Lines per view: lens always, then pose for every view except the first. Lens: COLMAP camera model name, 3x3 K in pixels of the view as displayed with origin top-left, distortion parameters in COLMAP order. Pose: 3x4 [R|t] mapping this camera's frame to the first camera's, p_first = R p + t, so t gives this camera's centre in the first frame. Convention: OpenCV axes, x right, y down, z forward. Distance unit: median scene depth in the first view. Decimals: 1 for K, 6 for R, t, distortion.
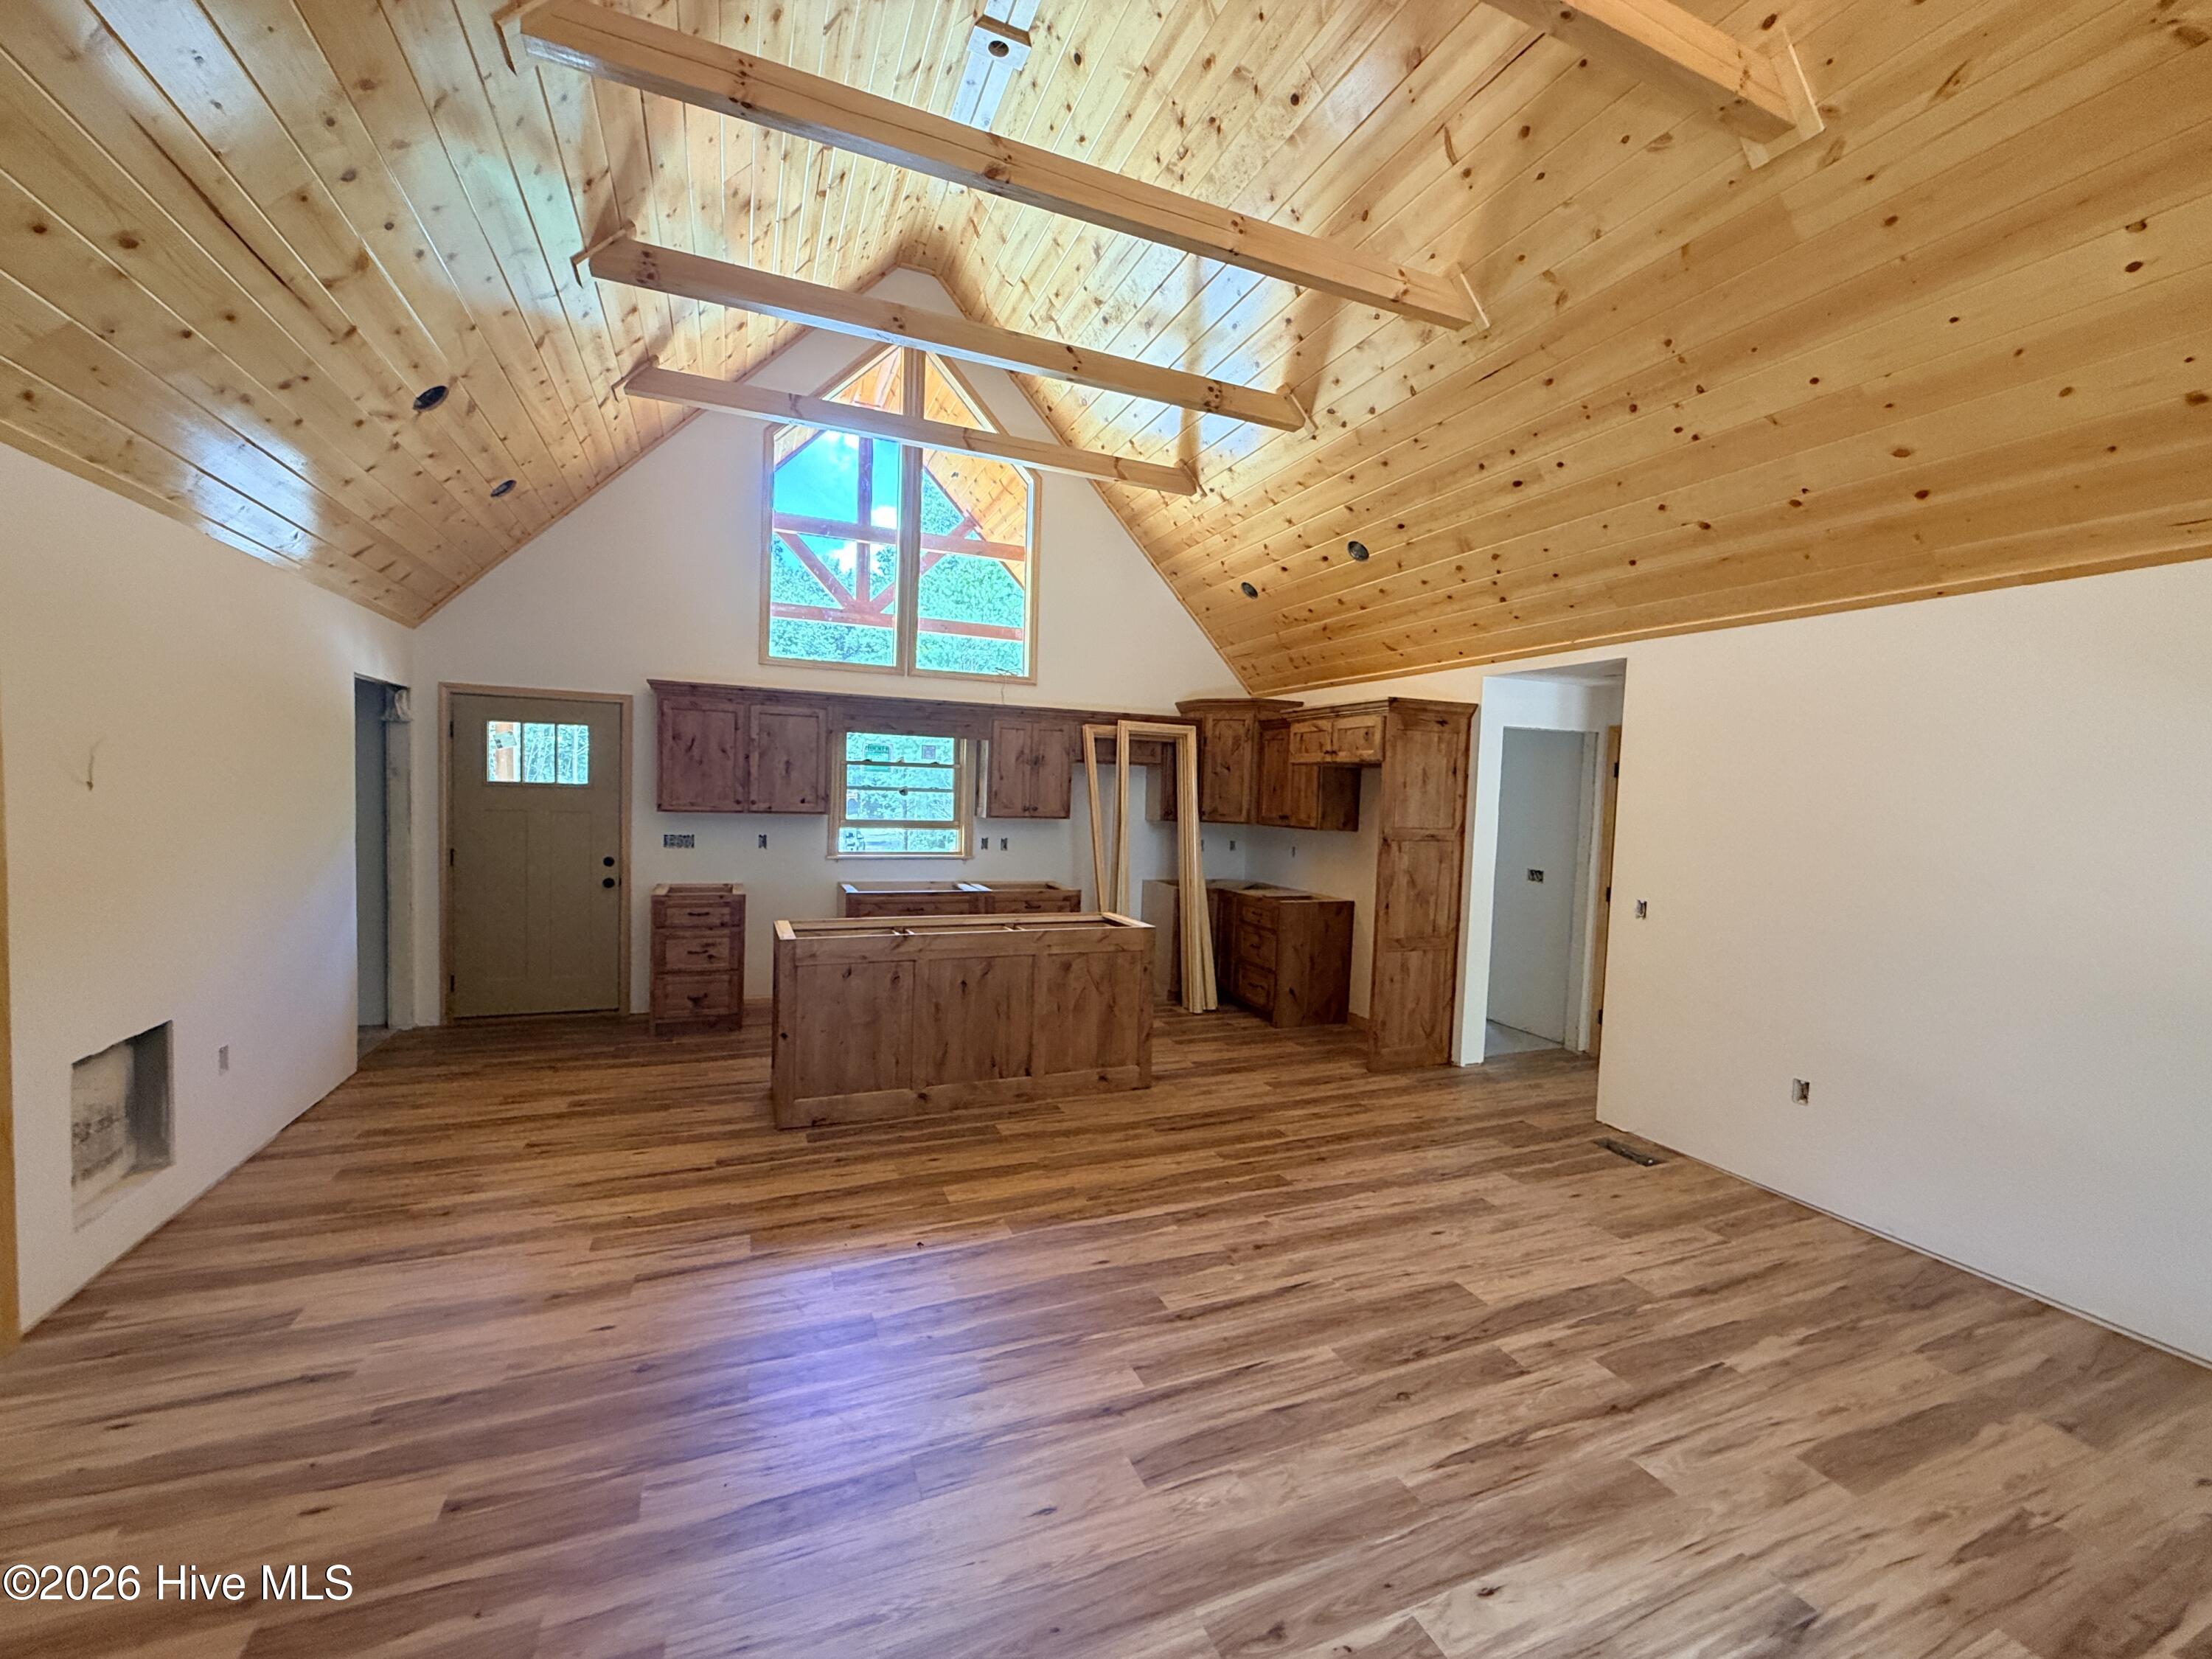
lens RADIAL K [[888.1, 0, 1106.0], [0, 888.1, 829.5], [0, 0, 1]] dist [-0.000318, 0.000003]
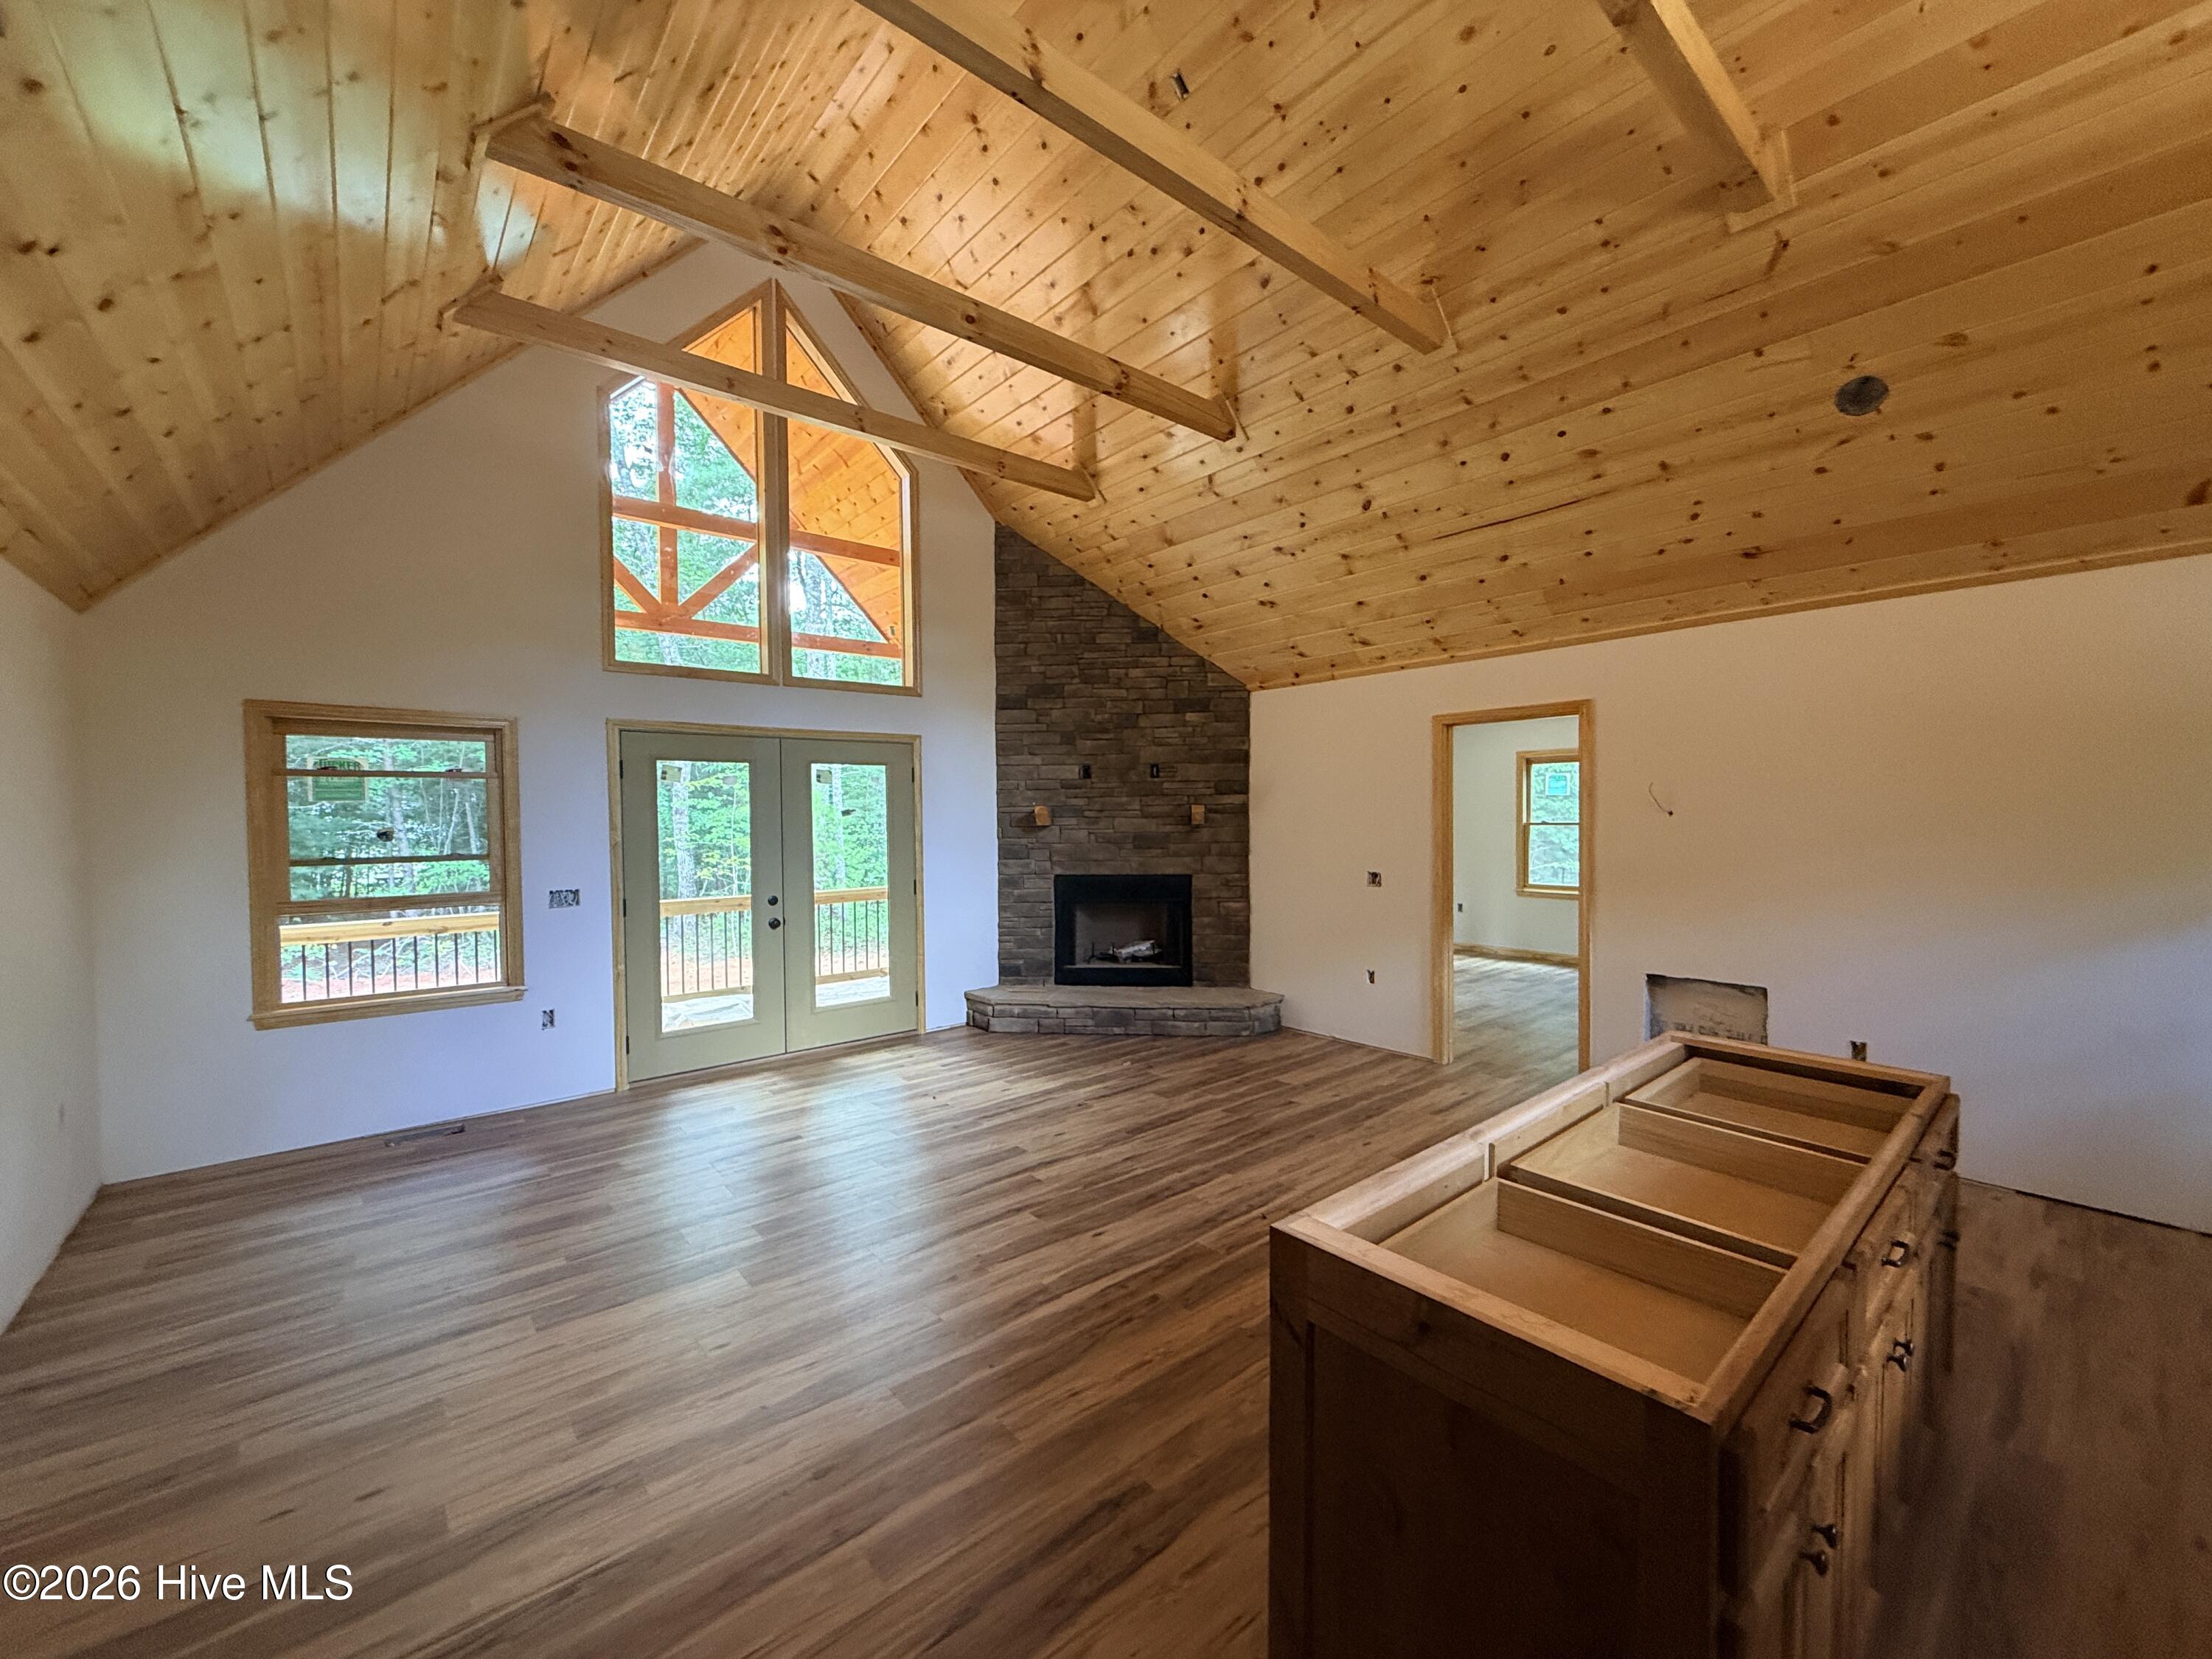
lens RADIAL K [[876.2, 0, 1106.0], [0, 876.2, 829.5], [0, 0, 1]] dist [0.000036, 0.000116]
pose [[-0.953106, -0.018348, -0.302079, 0.308246], [-0.036886, 0.997762, 0.055779, -0.061919], [0.300379, 0.064306, -0.951650, 1.920152]]
